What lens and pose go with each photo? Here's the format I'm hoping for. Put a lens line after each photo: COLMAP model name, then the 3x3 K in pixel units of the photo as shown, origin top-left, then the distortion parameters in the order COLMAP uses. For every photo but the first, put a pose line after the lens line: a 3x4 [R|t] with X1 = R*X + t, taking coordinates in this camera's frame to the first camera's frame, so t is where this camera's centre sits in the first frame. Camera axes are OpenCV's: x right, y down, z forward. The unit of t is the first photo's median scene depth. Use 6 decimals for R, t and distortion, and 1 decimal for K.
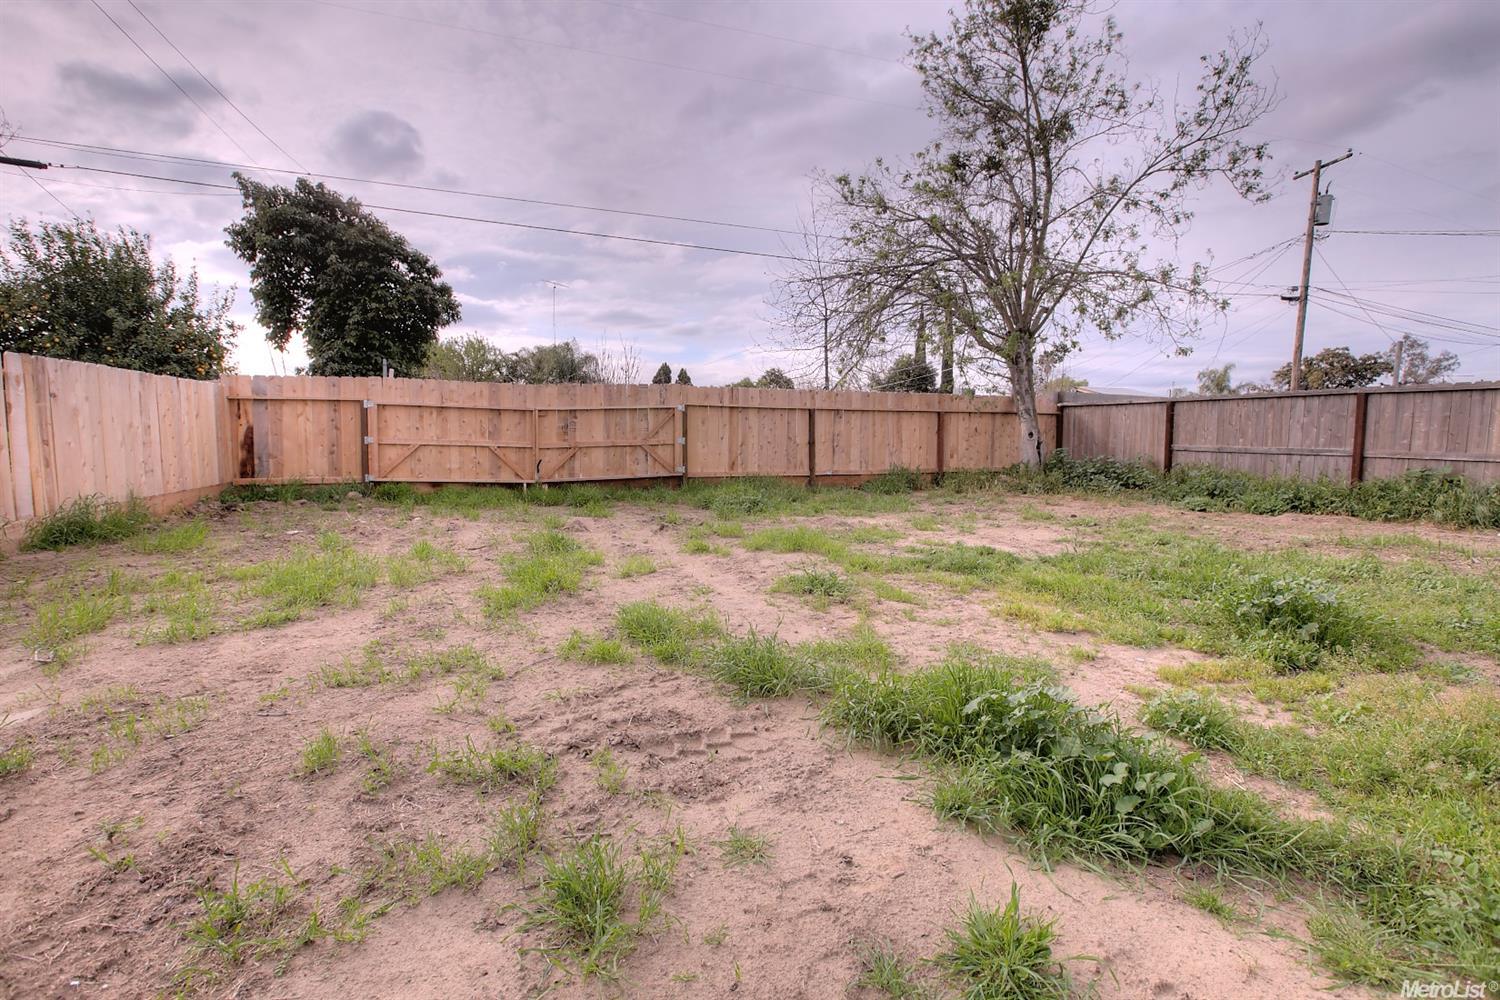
lens RADIAL K [[685.7, 0, 729.0], [0, 685.7, 494.4], [0, 0, 1]] dist [-0.040371, 0.011126]
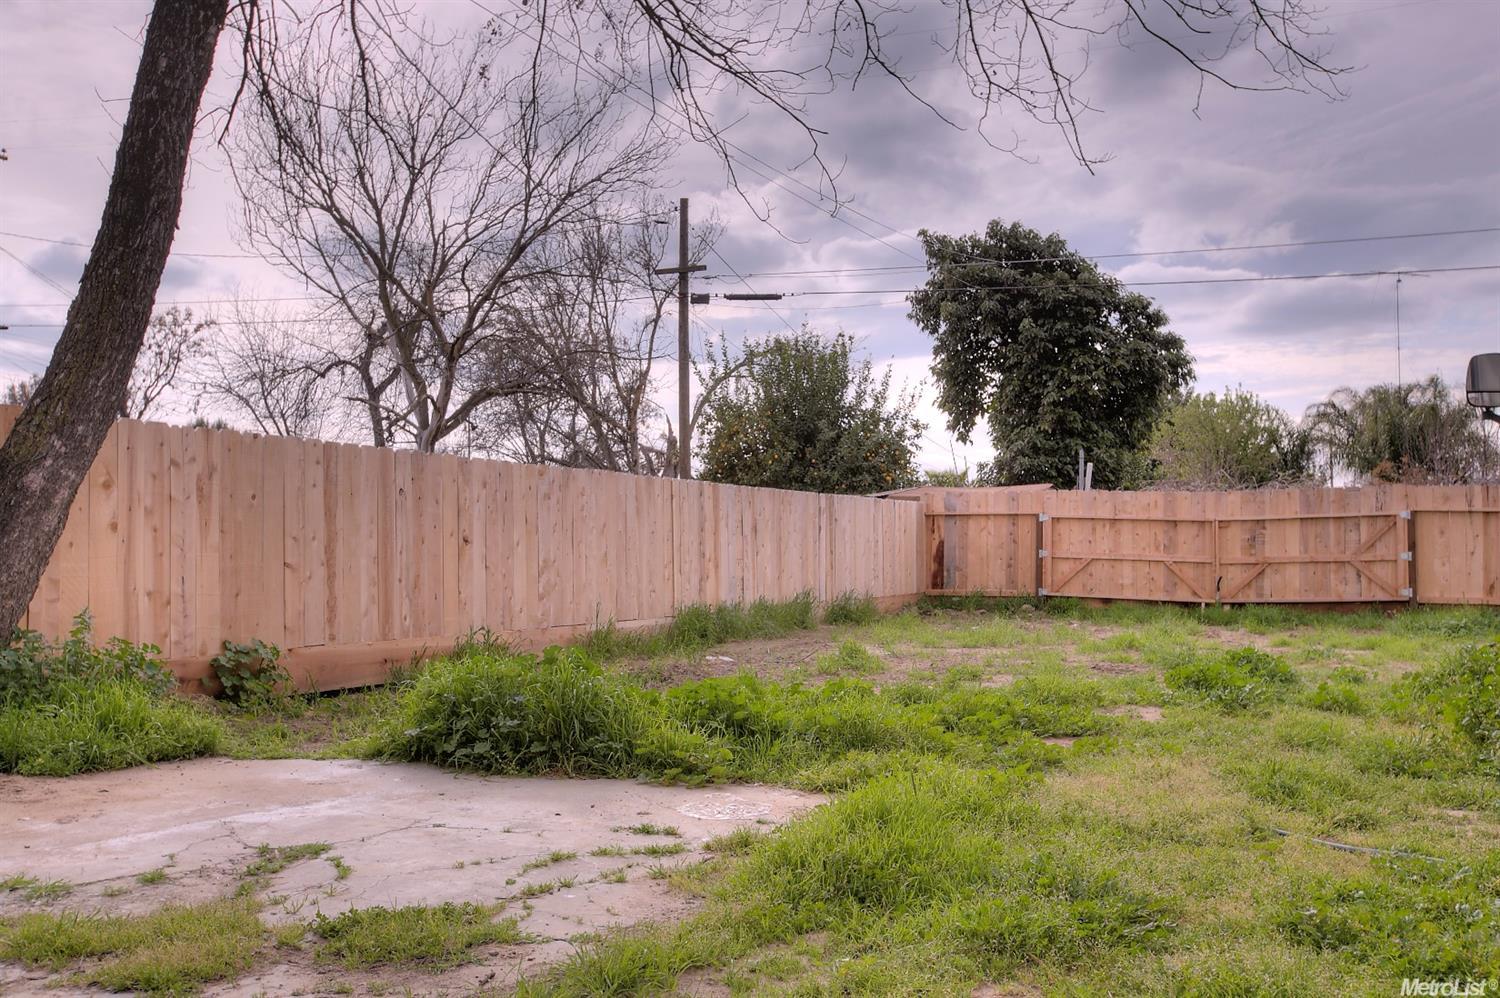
lens RADIAL K [[1412.4, 0, 747.9], [0, 1412.4, 502.7], [0, 0, 1]] dist [0.025972, 0.000000]
pose [[0.748276, -0.025412, -0.662901, 0.469534], [-0.056932, 0.993120, -0.102334, 0.074438], [0.660940, 0.114314, 0.741681, -0.749999]]
